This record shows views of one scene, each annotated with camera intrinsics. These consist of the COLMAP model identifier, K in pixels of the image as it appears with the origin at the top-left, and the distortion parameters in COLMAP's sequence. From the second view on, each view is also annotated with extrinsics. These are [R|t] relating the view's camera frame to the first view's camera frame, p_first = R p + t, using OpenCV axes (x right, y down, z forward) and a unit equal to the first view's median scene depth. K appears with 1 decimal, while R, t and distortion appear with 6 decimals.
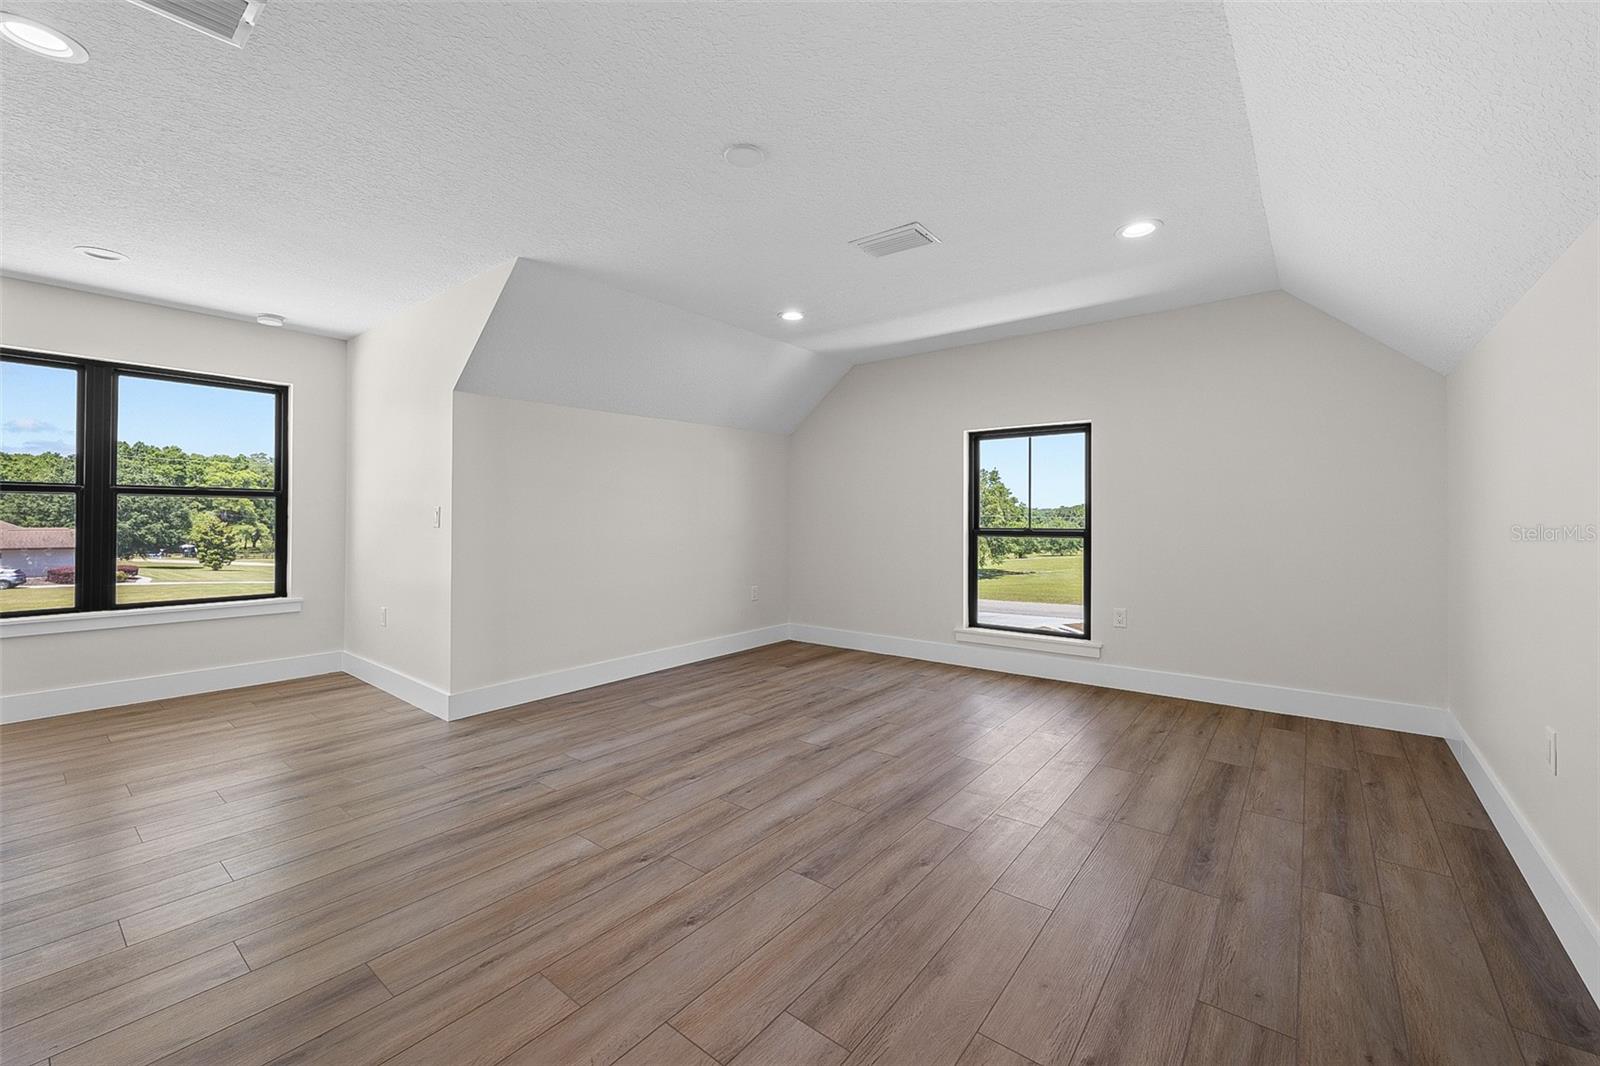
lens RADIAL K [[639.5, 0, 800.0], [0, 639.5, 533.0], [0, 0, 1]] dist [-0.002431, 0.000101]
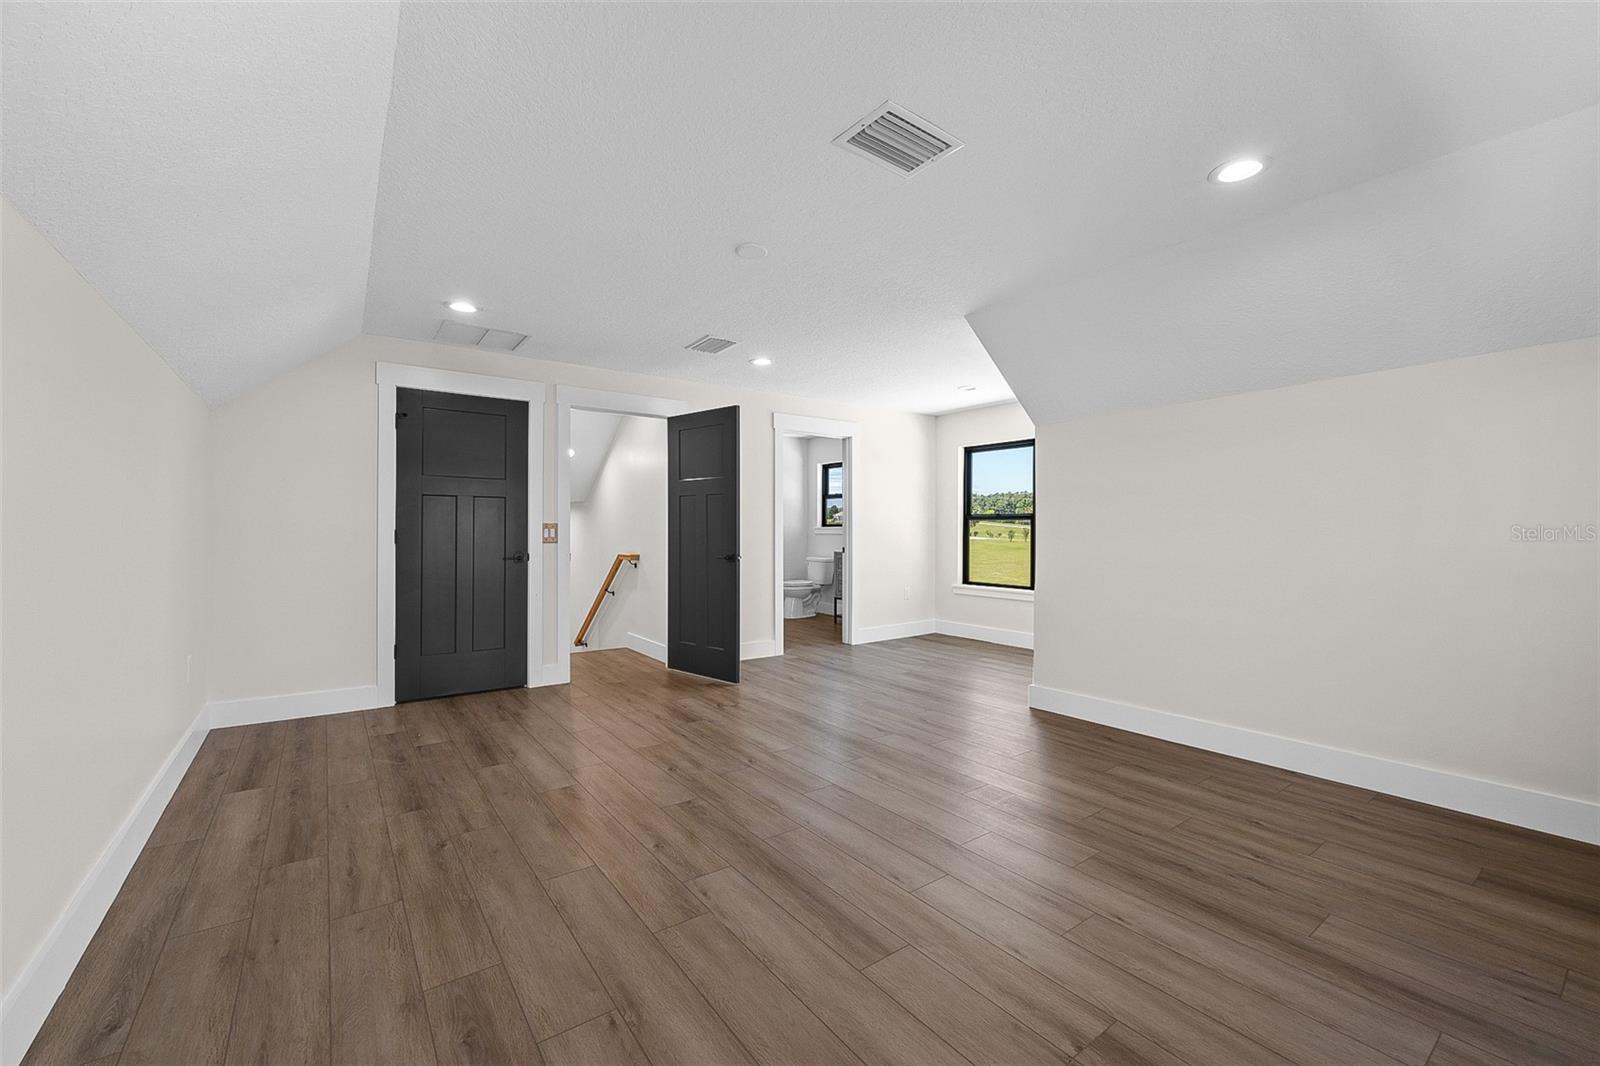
lens RADIAL K [[639.5, 0, 800.0], [0, 639.5, 533.0], [0, 0, 1]] dist [-0.002431, 0.000101]
pose [[-0.252915, 0.003228, -0.967483, 1.042495], [-0.026603, 0.999593, 0.010289, -0.041173], [0.967123, 0.028340, -0.252726, 1.299120]]
